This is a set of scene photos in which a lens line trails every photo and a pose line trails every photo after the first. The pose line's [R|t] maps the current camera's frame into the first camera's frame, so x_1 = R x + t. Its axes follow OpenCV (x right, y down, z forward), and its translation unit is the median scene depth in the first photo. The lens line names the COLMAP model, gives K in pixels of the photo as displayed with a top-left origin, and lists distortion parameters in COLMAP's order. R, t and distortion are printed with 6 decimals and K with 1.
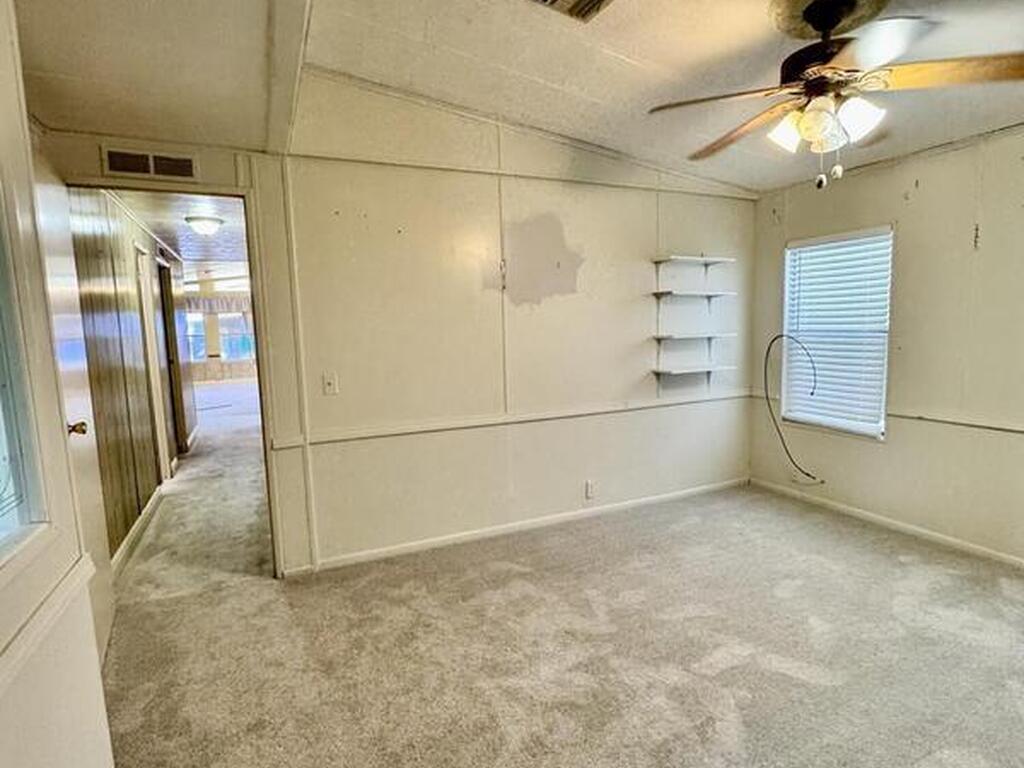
lens RADIAL K [[547.2, 0, 510.0], [0, 547.2, 386.6], [0, 0, 1]] dist [-0.005410, 0.002403]
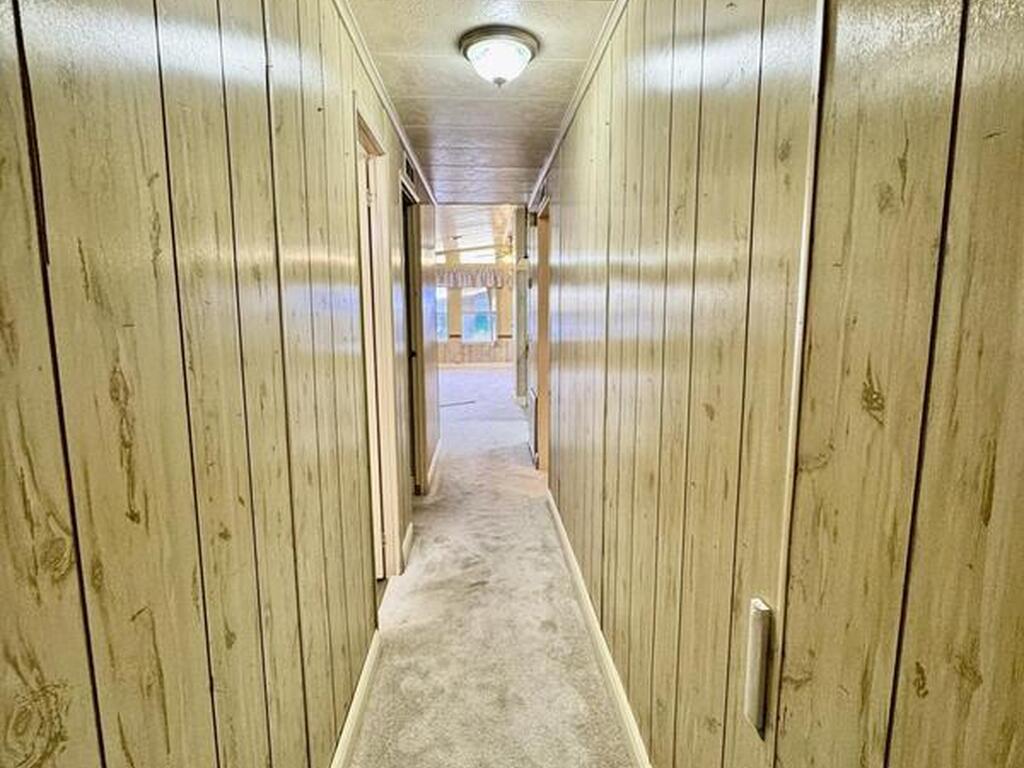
lens RADIAL K [[547.2, 0, 507.3], [0, 547.2, 384.4], [0, 0, 1]] dist [-0.005410, 0.002403]
pose [[0.925687, 0.072235, -0.371330, -0.315012], [-0.061582, 0.997281, 0.040485, -0.047681], [0.373244, -0.014609, 0.927618, 0.506382]]
